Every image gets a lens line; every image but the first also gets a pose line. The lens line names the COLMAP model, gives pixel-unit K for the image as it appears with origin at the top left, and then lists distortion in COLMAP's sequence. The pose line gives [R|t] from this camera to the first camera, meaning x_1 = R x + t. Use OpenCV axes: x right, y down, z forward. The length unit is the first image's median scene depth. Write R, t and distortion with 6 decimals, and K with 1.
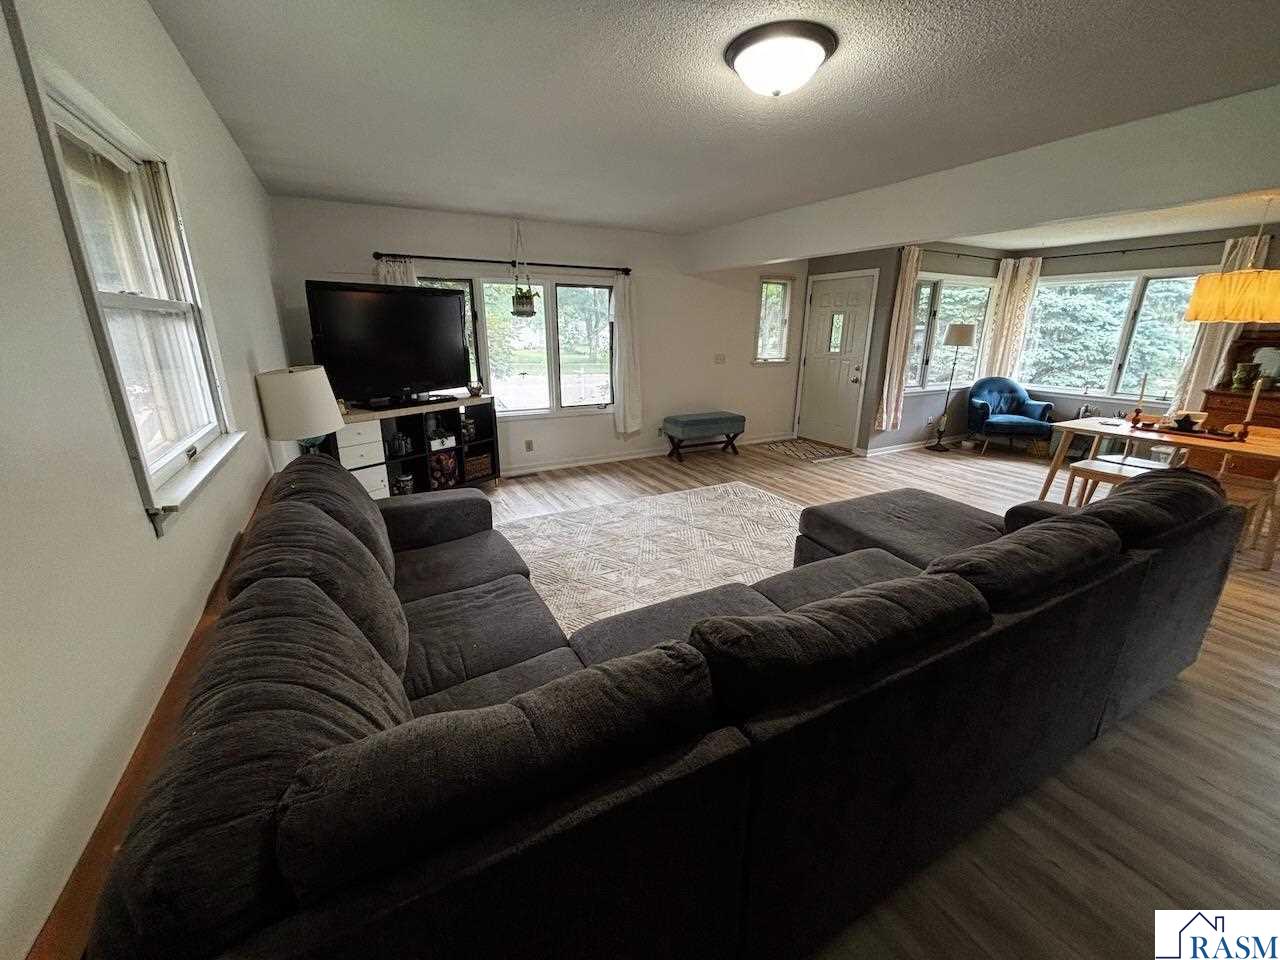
lens RADIAL K [[513.6, 0, 639.3], [0, 513.6, 478.9], [0, 0, 1]] dist [0.004943, -0.000973]
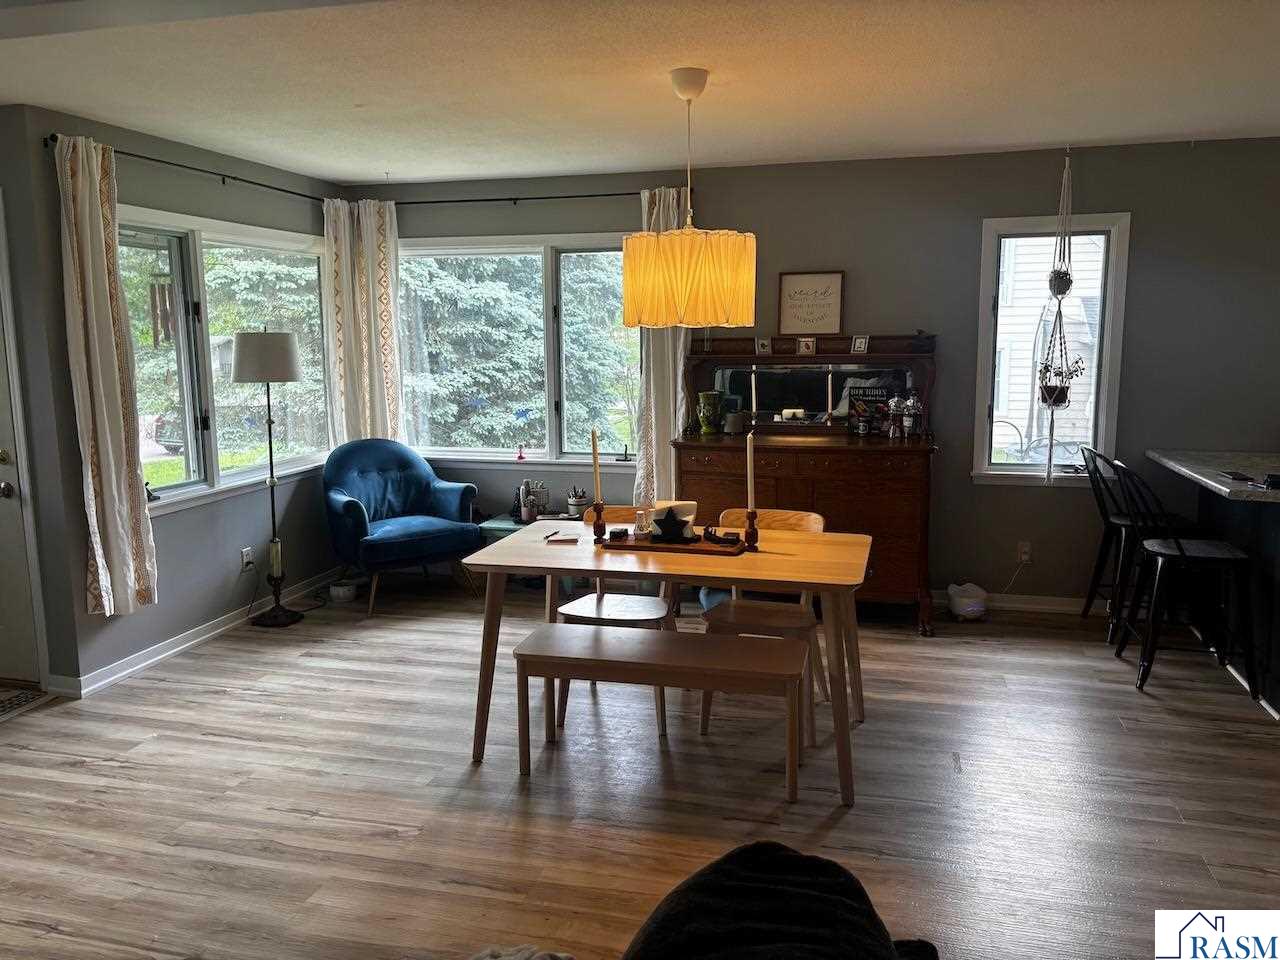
lens RADIAL K [[966.0, 0, 641.6], [0, 966.0, 467.4], [0, 0, 1]] dist [0.039149, -0.038910]
pose [[0.684494, -0.114685, 0.719941, 0.266813], [0.221534, 0.973570, -0.055539, -0.081935], [-0.694544, 0.197507, 0.691809, 0.259040]]
